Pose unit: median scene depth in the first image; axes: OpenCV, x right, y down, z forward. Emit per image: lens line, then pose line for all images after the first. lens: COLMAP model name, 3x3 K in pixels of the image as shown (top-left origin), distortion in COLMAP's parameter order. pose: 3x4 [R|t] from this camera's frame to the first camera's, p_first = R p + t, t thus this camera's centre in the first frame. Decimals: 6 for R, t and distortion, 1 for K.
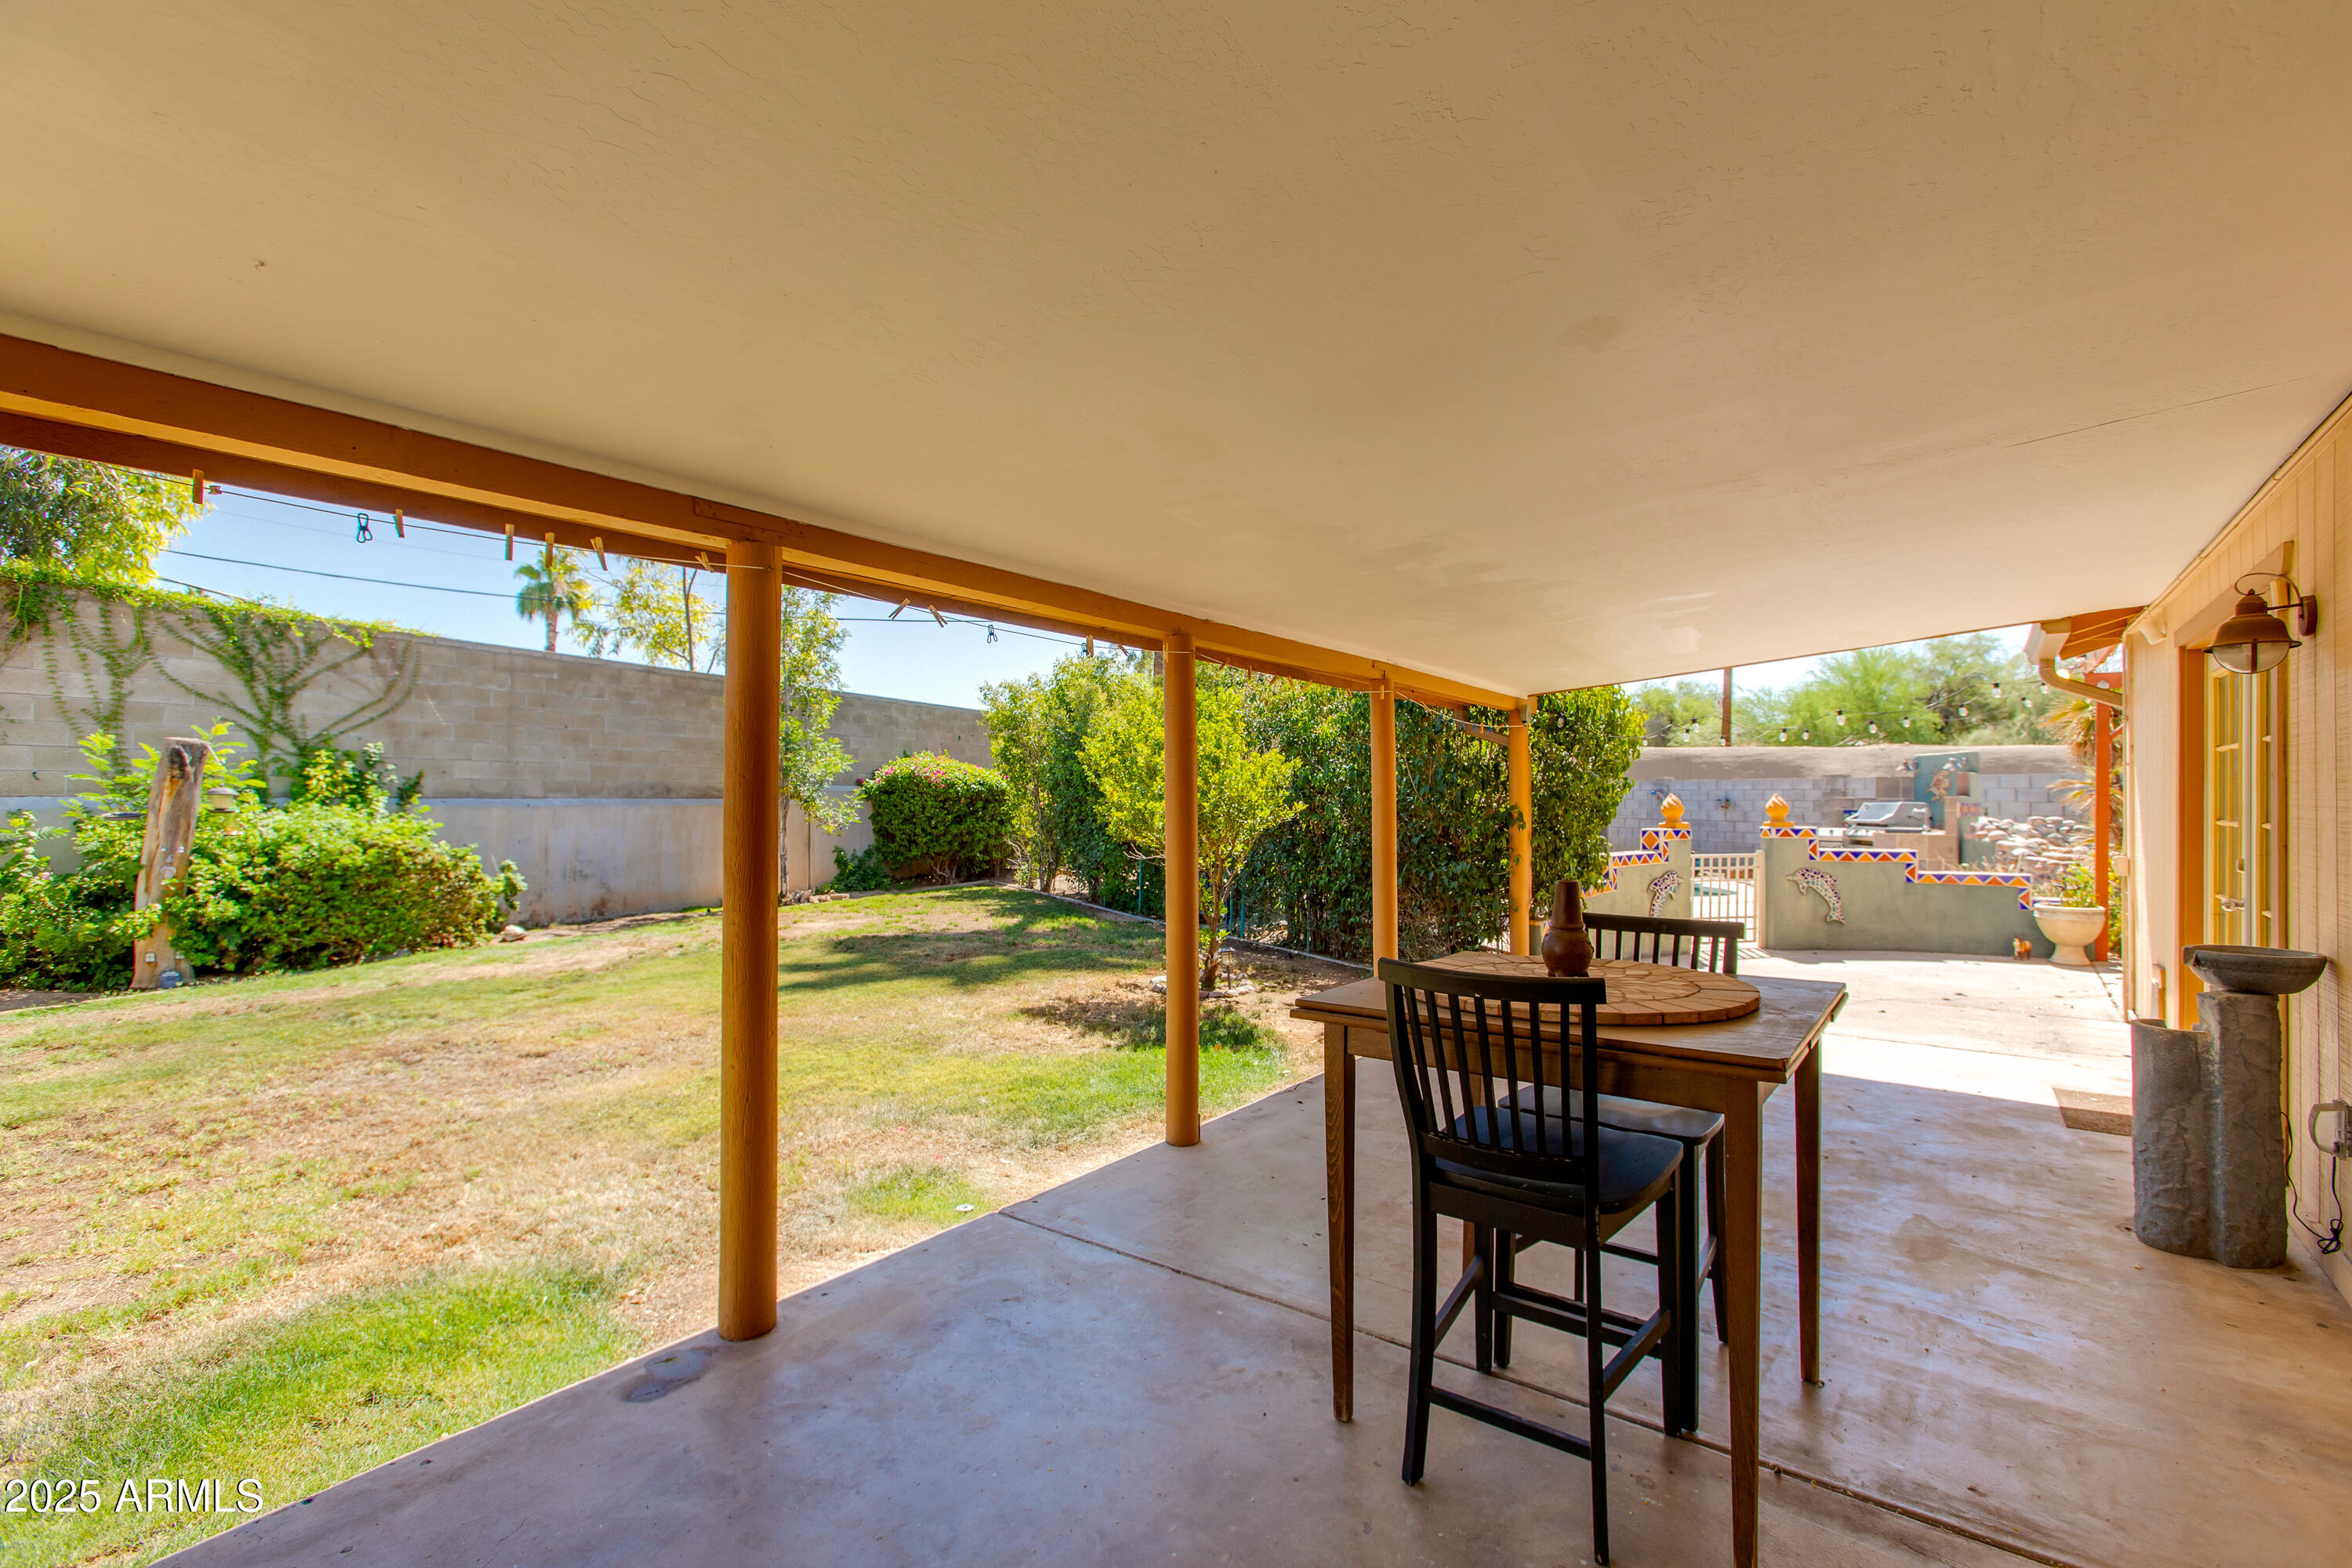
lens RADIAL K [[1067.1, 0, 1158.1], [0, 1067.1, 781.1], [0, 0, 1]] dist [0.002368, 0.000760]
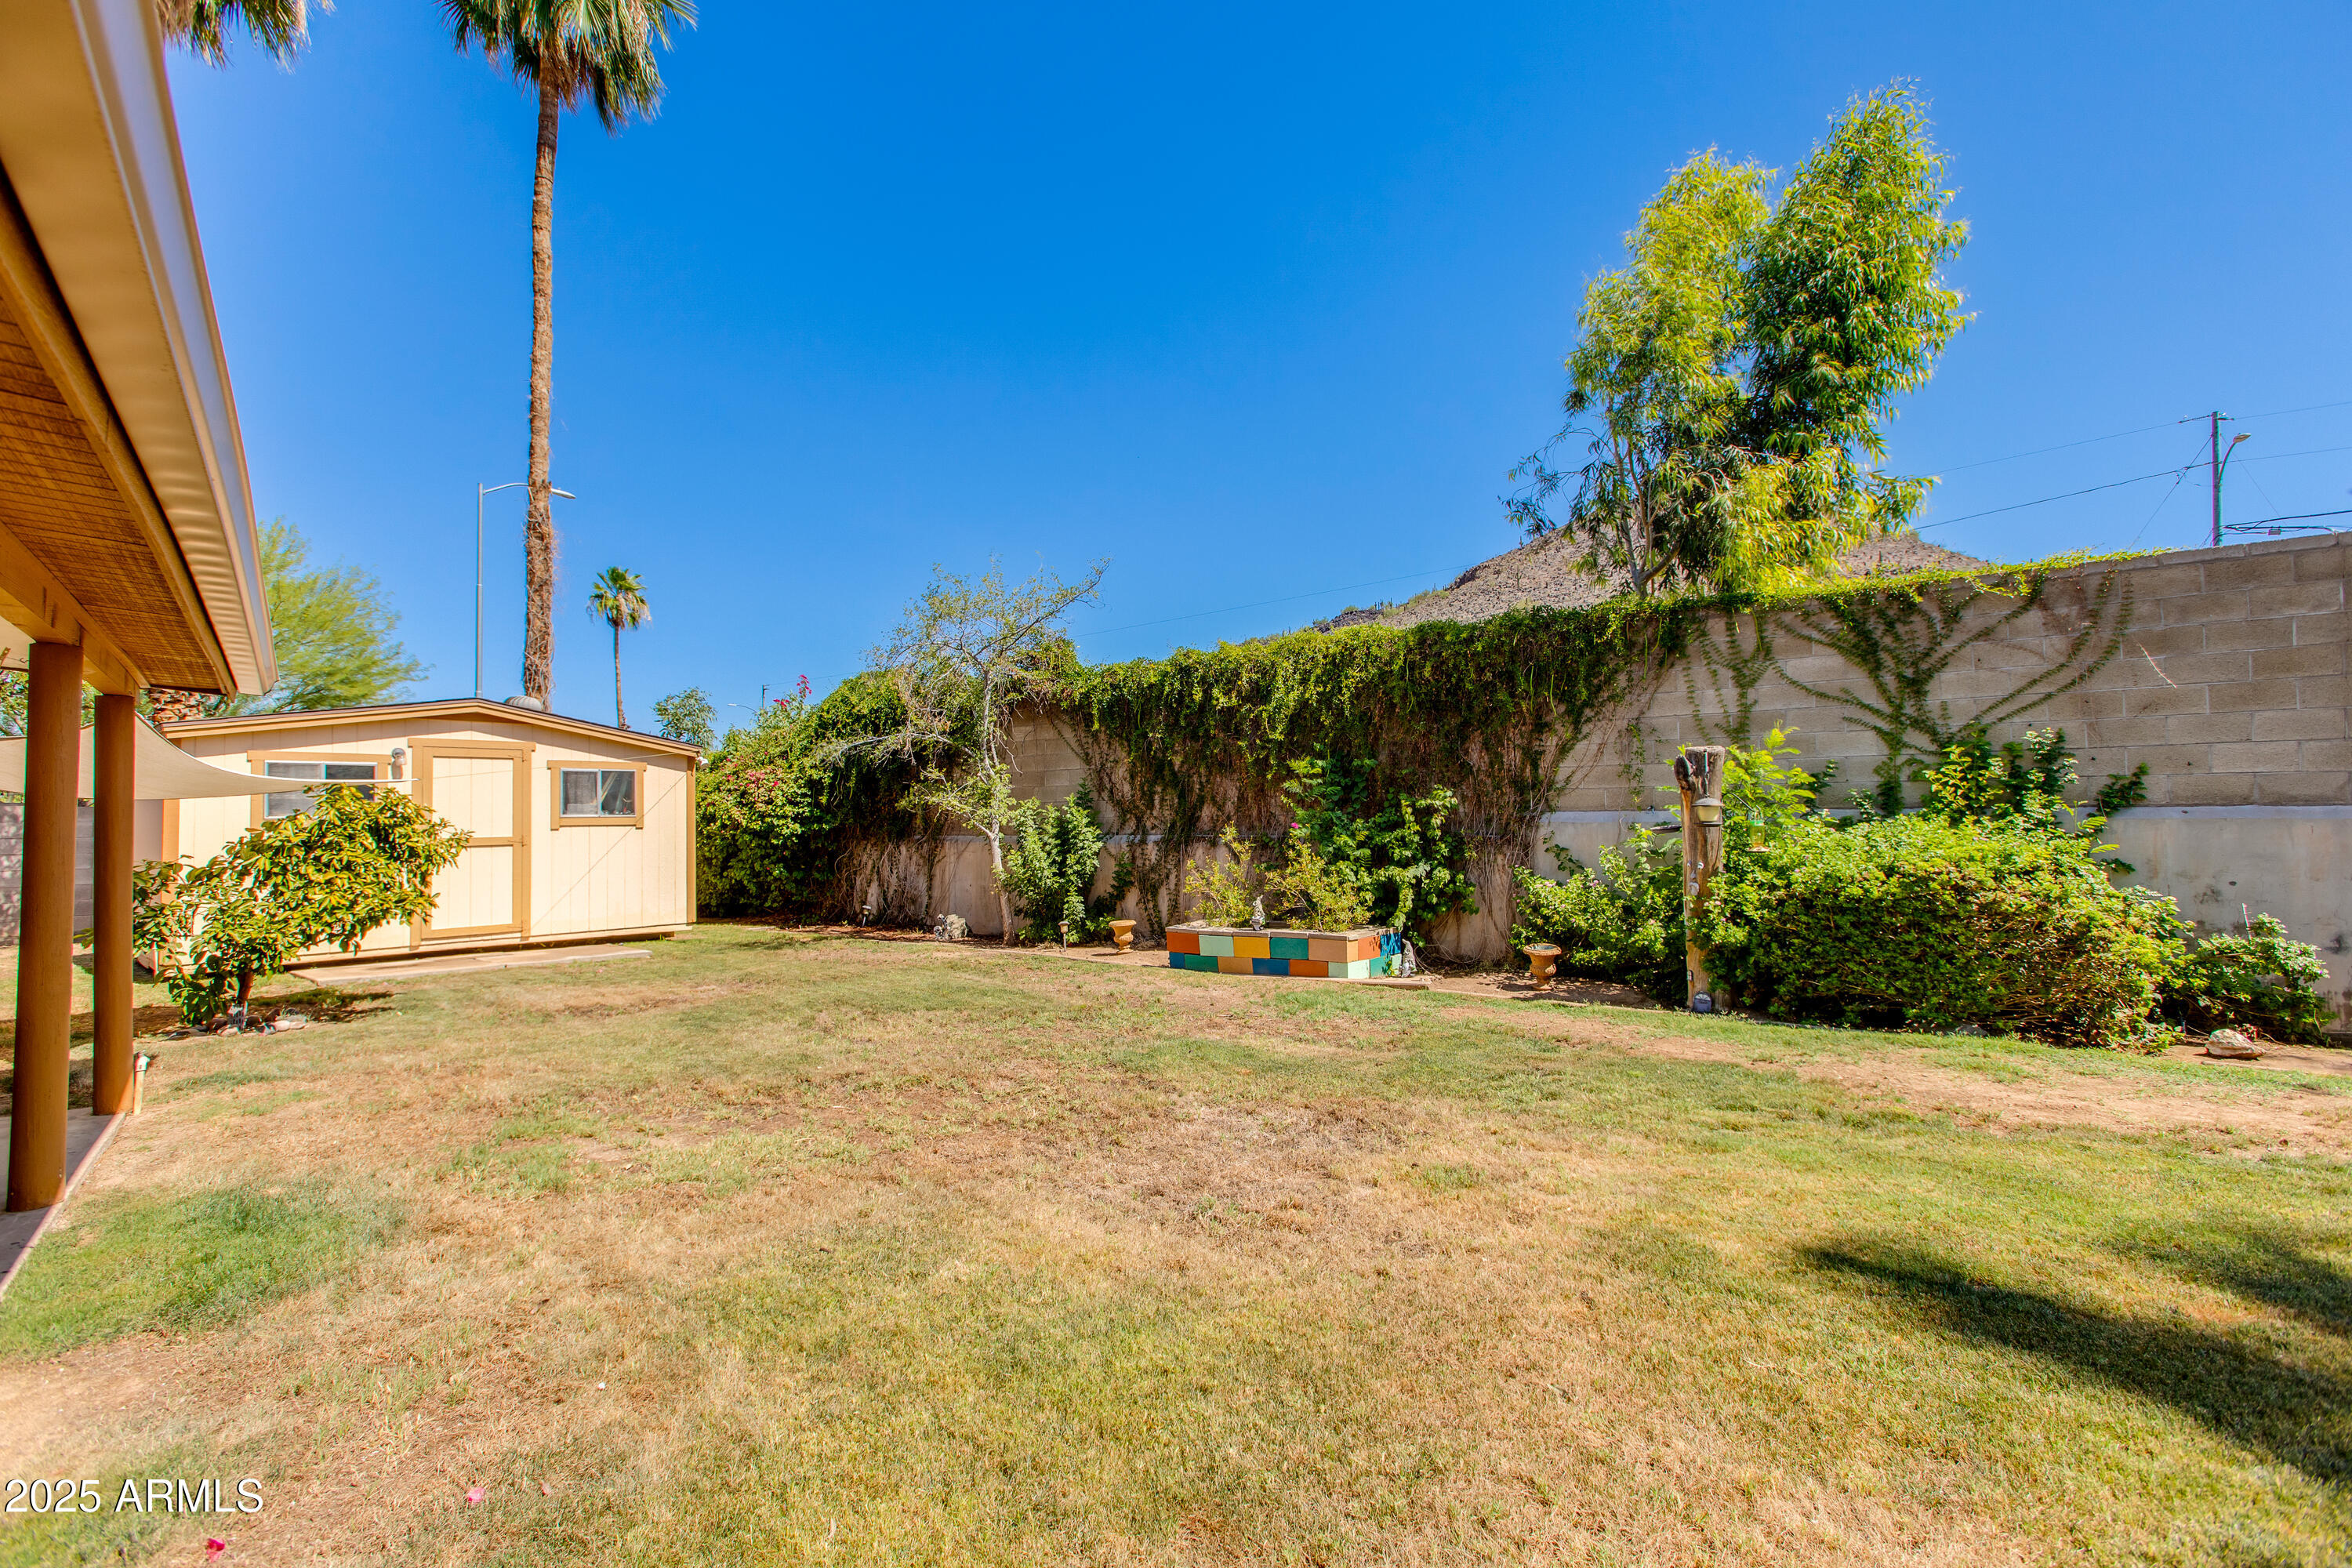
lens RADIAL K [[1067.1, 0, 1169.9], [0, 1067.1, 777.8], [0, 0, 1]] dist [0.002368, 0.000760]
pose [[-0.233893, -0.039358, -0.971465, 0.093393], [0.024060, 0.998640, -0.046252, 0.016368], [0.971965, -0.034191, -0.232628, 0.651103]]
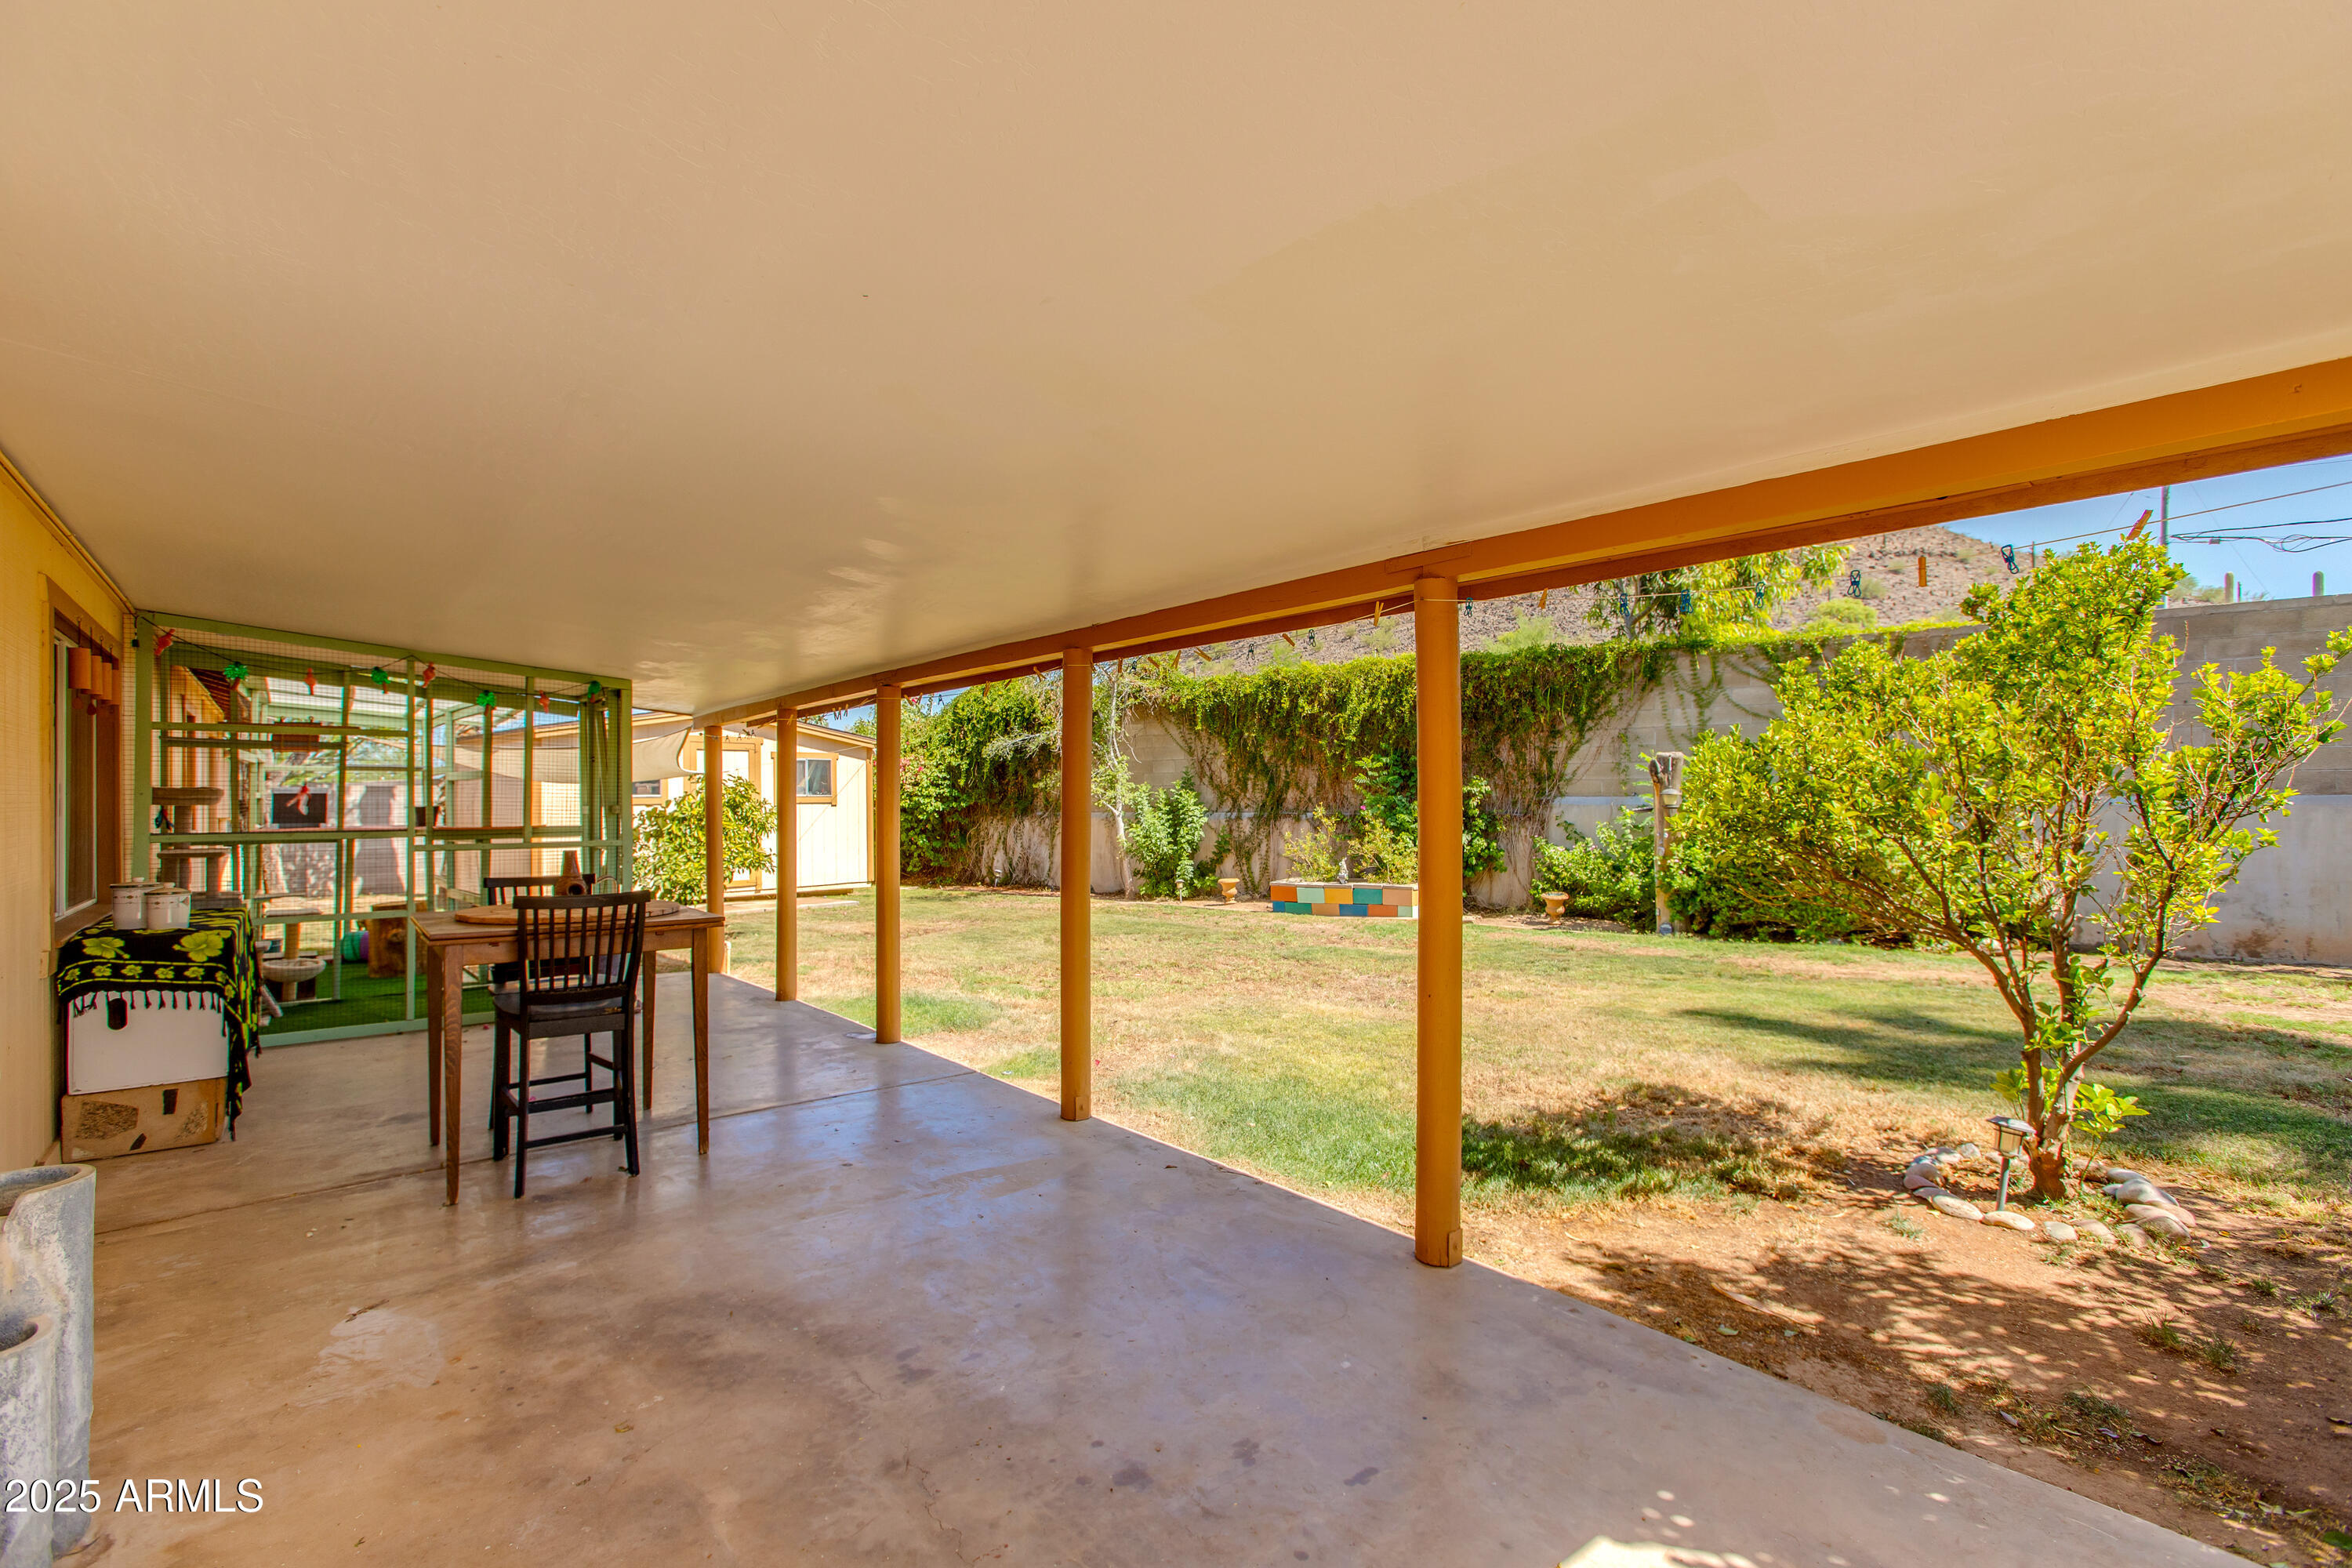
lens RADIAL K [[1067.1, 0, 1177.8], [0, 1067.1, 782.0], [0, 0, 1]] dist [0.002368, 0.000760]
pose [[-0.229406, -0.015367, -0.973210, 0.462446], [0.020514, 0.999577, -0.020619, 0.010054], [0.973115, -0.024694, -0.228994, 0.601897]]
